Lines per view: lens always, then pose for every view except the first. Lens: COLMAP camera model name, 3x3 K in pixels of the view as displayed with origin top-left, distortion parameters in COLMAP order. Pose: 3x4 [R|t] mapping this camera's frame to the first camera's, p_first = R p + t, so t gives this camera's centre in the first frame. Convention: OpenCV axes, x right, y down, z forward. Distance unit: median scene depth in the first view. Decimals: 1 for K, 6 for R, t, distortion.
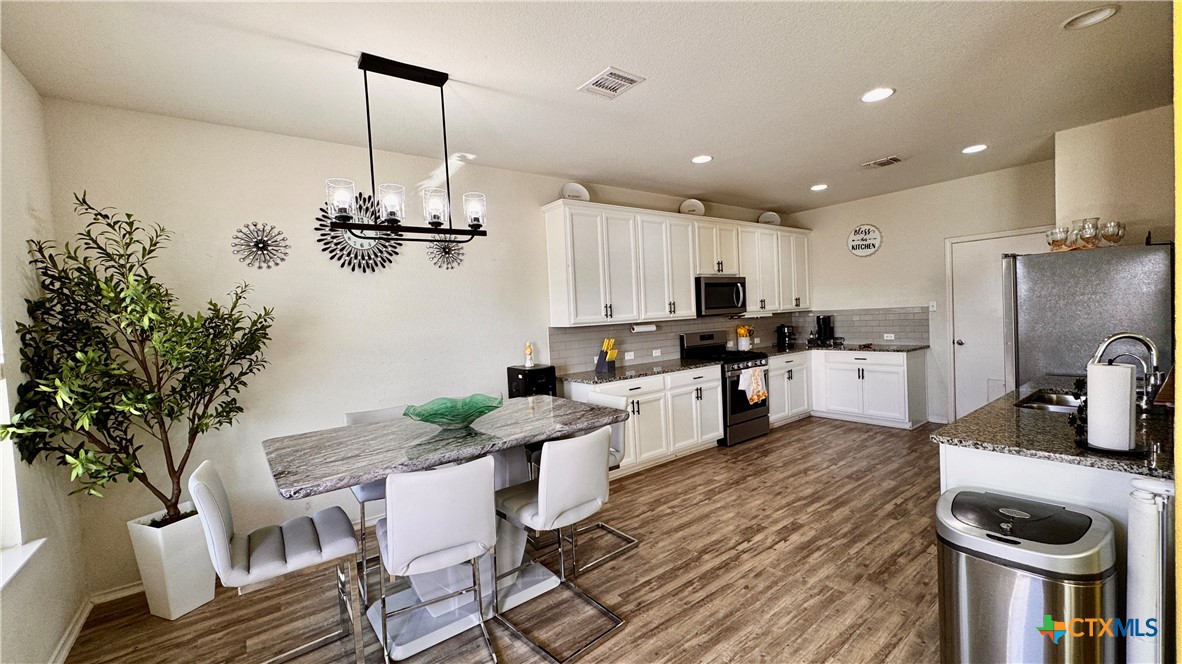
lens RADIAL K [[470.5, 0, 590.0], [0, 470.5, 331.6], [0, 0, 1]] dist [-0.001102, -0.000651]
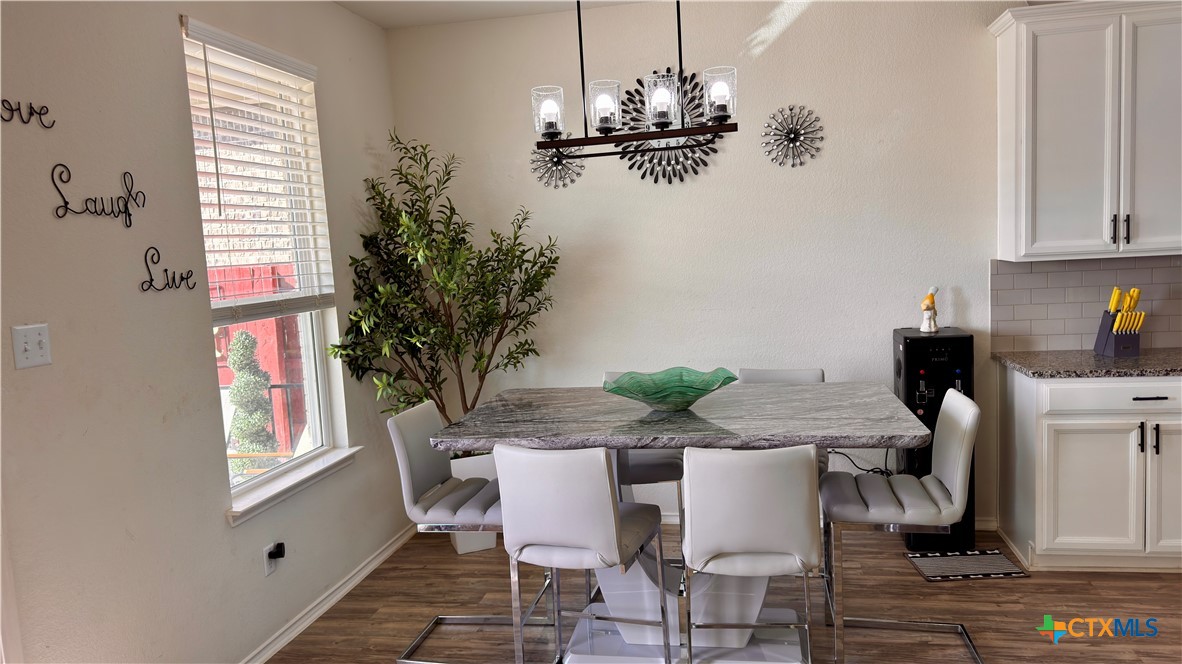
lens RADIAL K [[821.9, 0, 594.5], [0, 821.9, 335.7], [0, 0, 1]] dist [0.096392, -0.128040]
pose [[0.672013, 0.092816, -0.734699, 0.442724], [-0.007247, 0.992891, 0.118805, -0.047638], [0.740503, -0.074514, 0.667909, 0.053672]]
